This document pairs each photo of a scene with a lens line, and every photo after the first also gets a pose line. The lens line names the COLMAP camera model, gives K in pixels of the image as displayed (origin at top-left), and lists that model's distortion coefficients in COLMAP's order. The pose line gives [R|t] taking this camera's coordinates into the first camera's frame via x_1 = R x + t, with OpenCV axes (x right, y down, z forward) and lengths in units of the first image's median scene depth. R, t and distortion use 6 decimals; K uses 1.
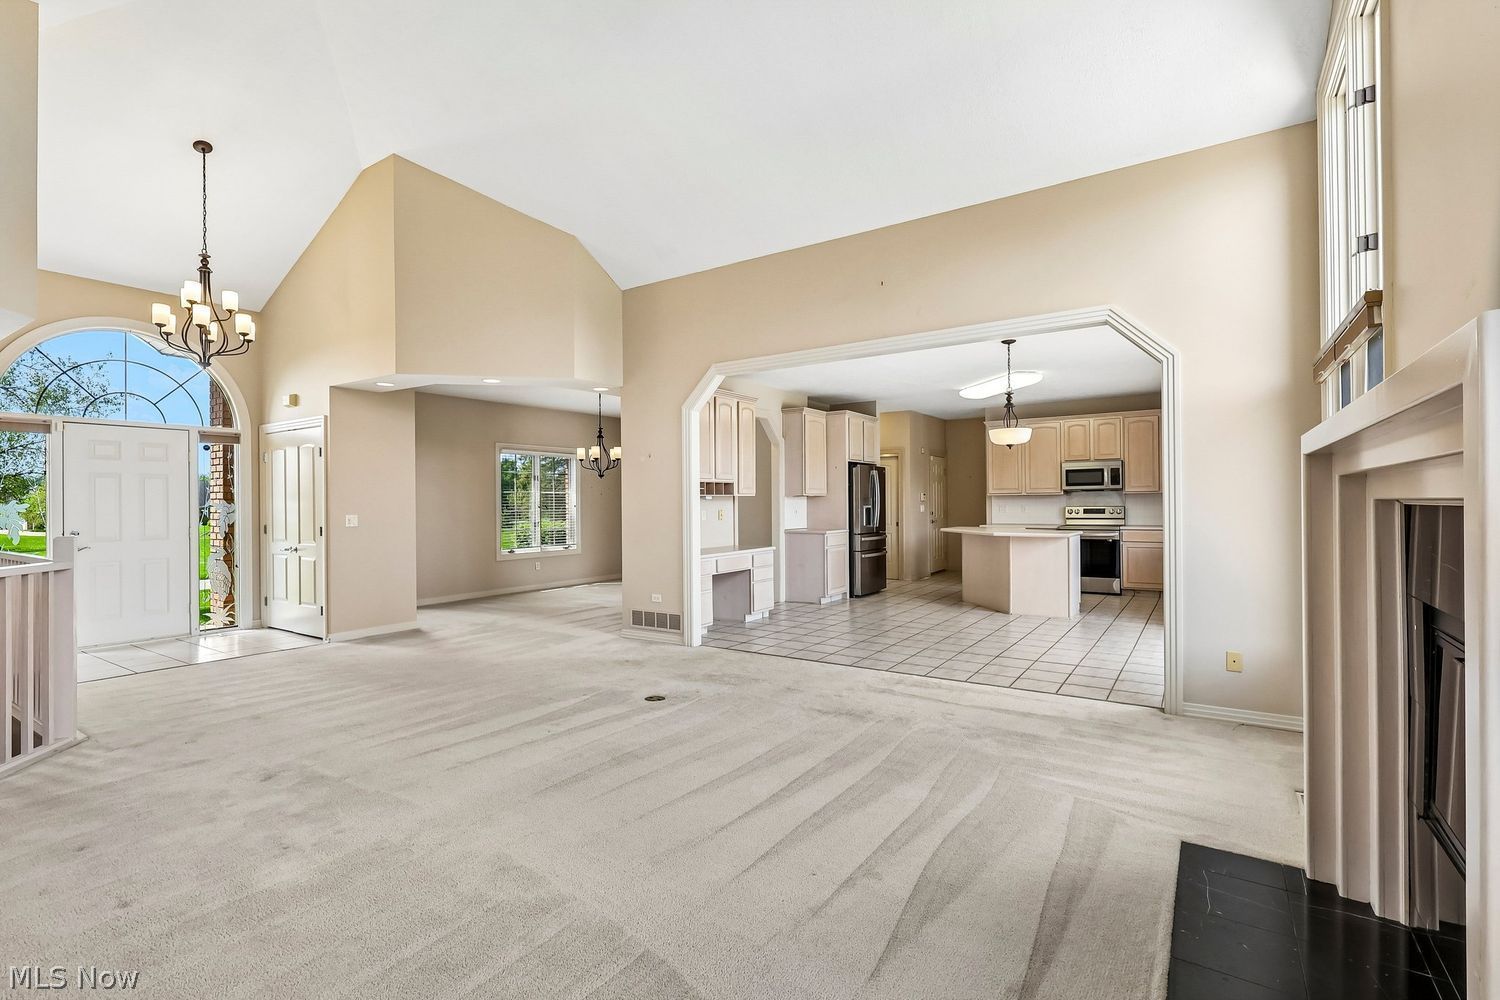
lens RADIAL K [[696.4, 0, 748.0], [0, 696.4, 502.5], [0, 0, 1]] dist [-0.005907, -0.000505]
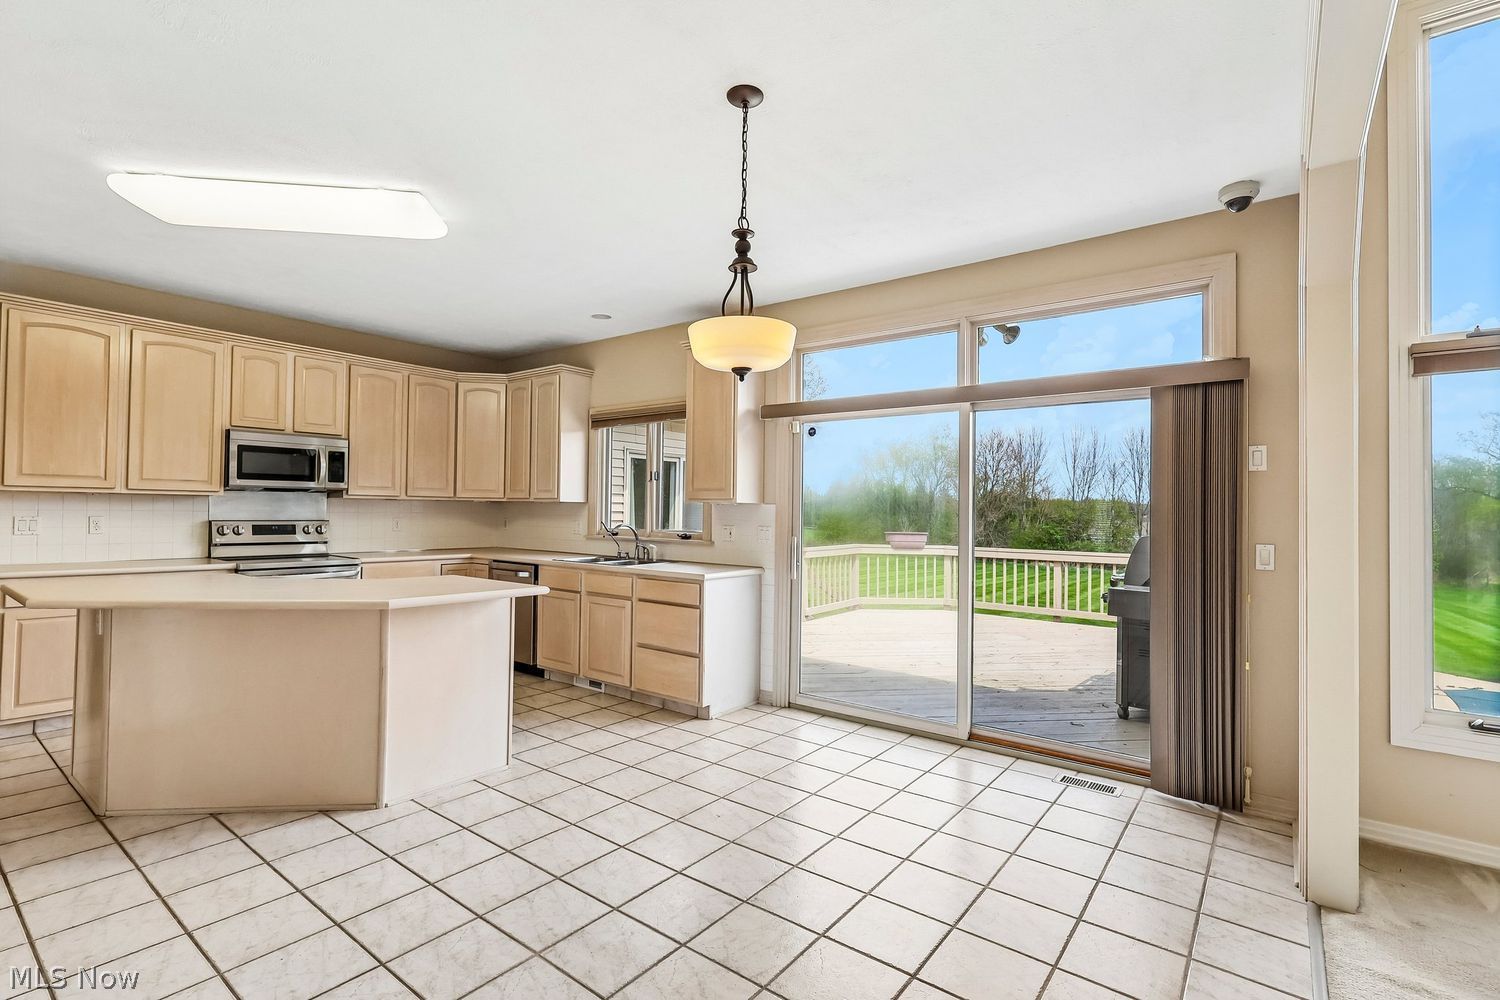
lens RADIAL K [[696.4, 0, 747.9], [0, 696.4, 496.3], [0, 0, 1]] dist [-0.005907, -0.000505]
pose [[0.074546, 0.030012, 0.996766, 0.001881], [-0.016204, 0.999452, -0.028881, -0.003112], [-0.997086, -0.013998, 0.074991, 0.609041]]
